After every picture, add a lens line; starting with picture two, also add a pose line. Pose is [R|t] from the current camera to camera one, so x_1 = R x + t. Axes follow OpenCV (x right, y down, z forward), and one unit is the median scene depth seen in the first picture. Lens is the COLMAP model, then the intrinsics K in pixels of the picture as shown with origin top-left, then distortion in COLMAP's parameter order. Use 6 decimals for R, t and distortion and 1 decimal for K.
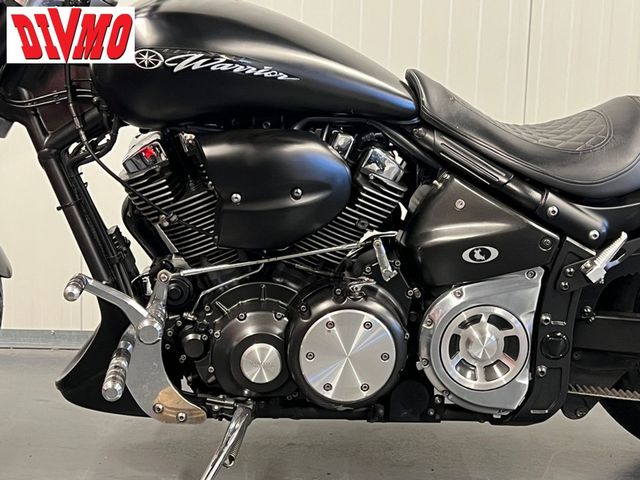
lens RADIAL K [[1071.1, 0, 343.3], [0, 1071.1, 240.2], [0, 0, 1]] dist [0.038805, -0.005691]
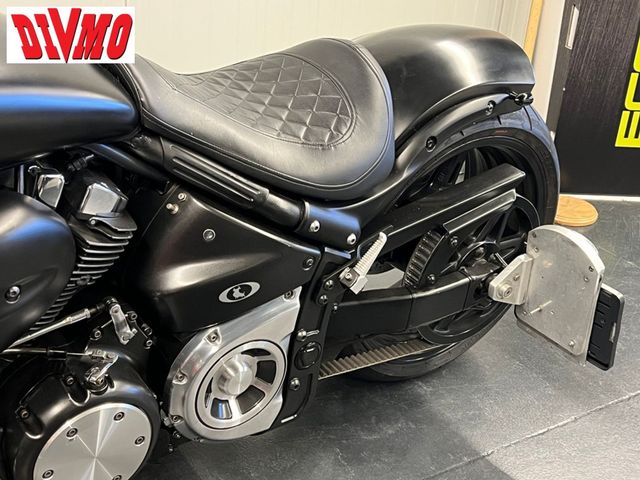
lens RADIAL K [[939.4, 0, 320.0], [0, 939.4, 240.0], [0, 0, 1]] dist [0.389988, -1.303906]
pose [[0.850882, -0.200060, 0.485774, -0.160269], [0.022715, 0.937800, 0.346433, -0.268629], [-0.524866, -0.283739, 0.802501, 0.392365]]
